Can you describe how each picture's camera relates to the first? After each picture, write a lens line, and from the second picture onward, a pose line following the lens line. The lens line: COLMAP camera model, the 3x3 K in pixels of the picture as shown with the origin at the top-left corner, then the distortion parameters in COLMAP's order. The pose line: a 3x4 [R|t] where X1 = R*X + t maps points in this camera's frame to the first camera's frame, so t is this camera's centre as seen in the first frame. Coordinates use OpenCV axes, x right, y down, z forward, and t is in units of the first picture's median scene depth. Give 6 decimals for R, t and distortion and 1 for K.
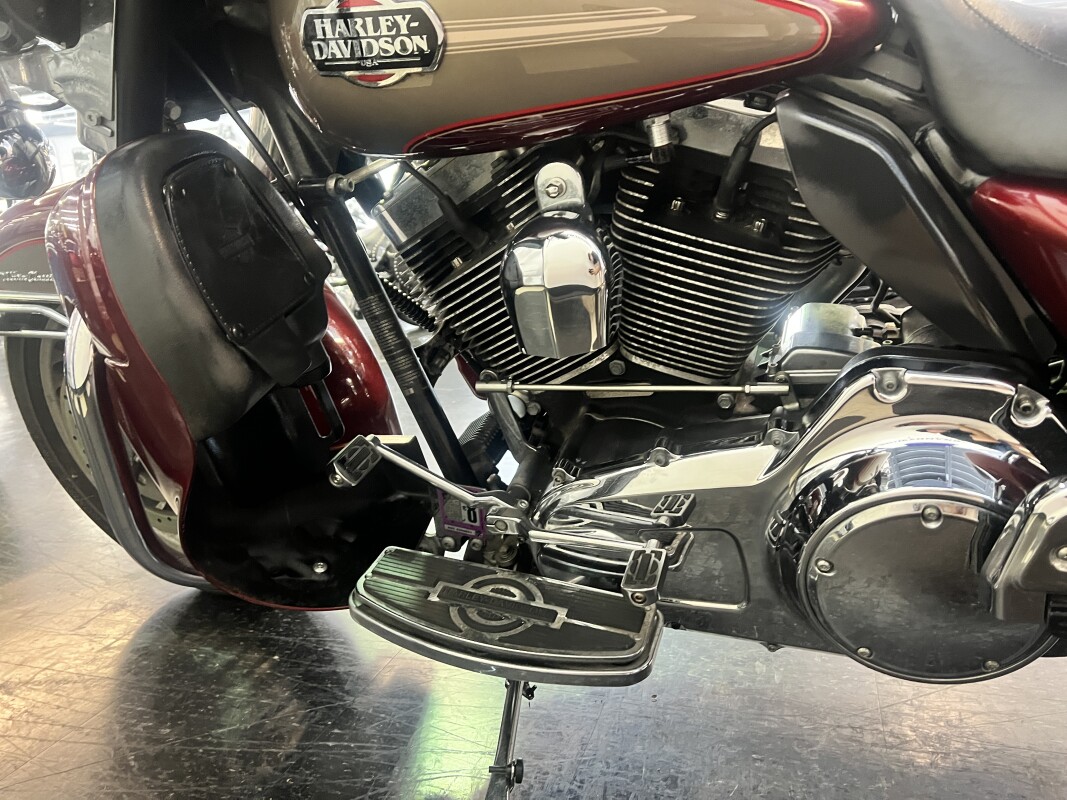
lens RADIAL K [[785.1, 0, 542.2], [0, 785.1, 400.0], [0, 0, 1]] dist [0.058511, -0.064434]
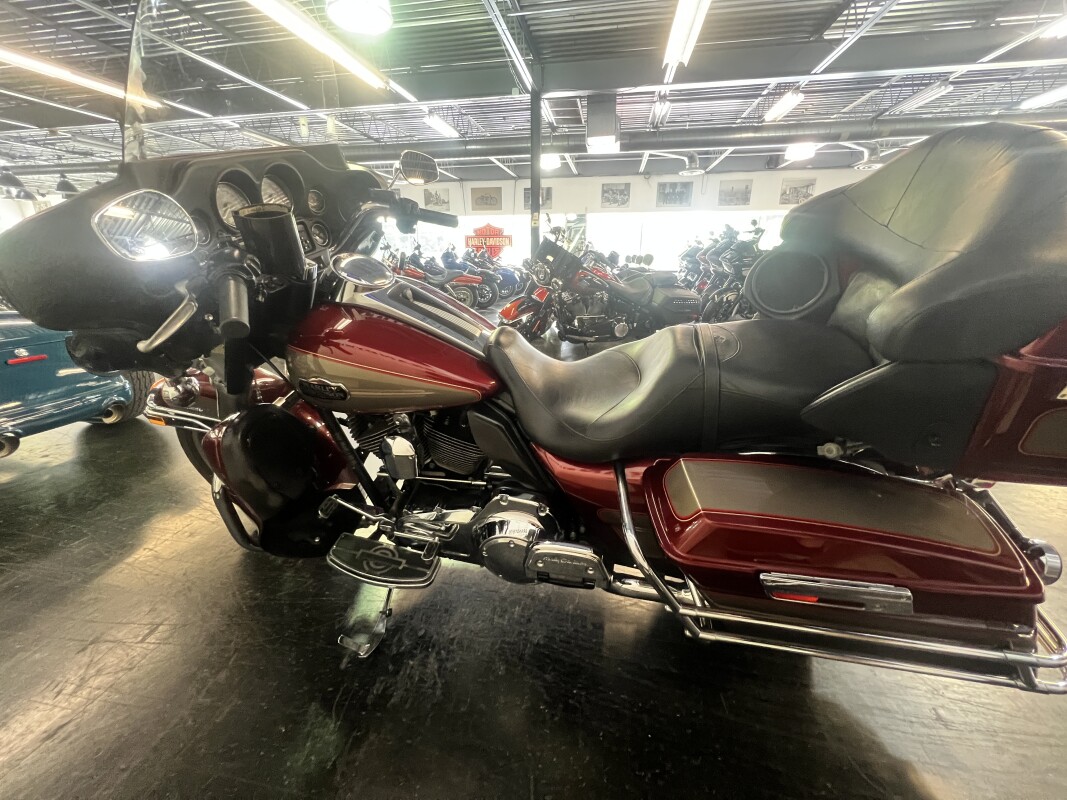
lens RADIAL K [[421.2, 0, 533.5], [0, 421.2, 400.0], [0, 0, 1]] dist [0.000387, 0.000053]
pose [[0.989786, 0.018155, 0.141404, 0.230641], [-0.035477, 0.992023, 0.120962, -0.451876], [-0.138079, -0.124743, 0.982534, -0.435217]]
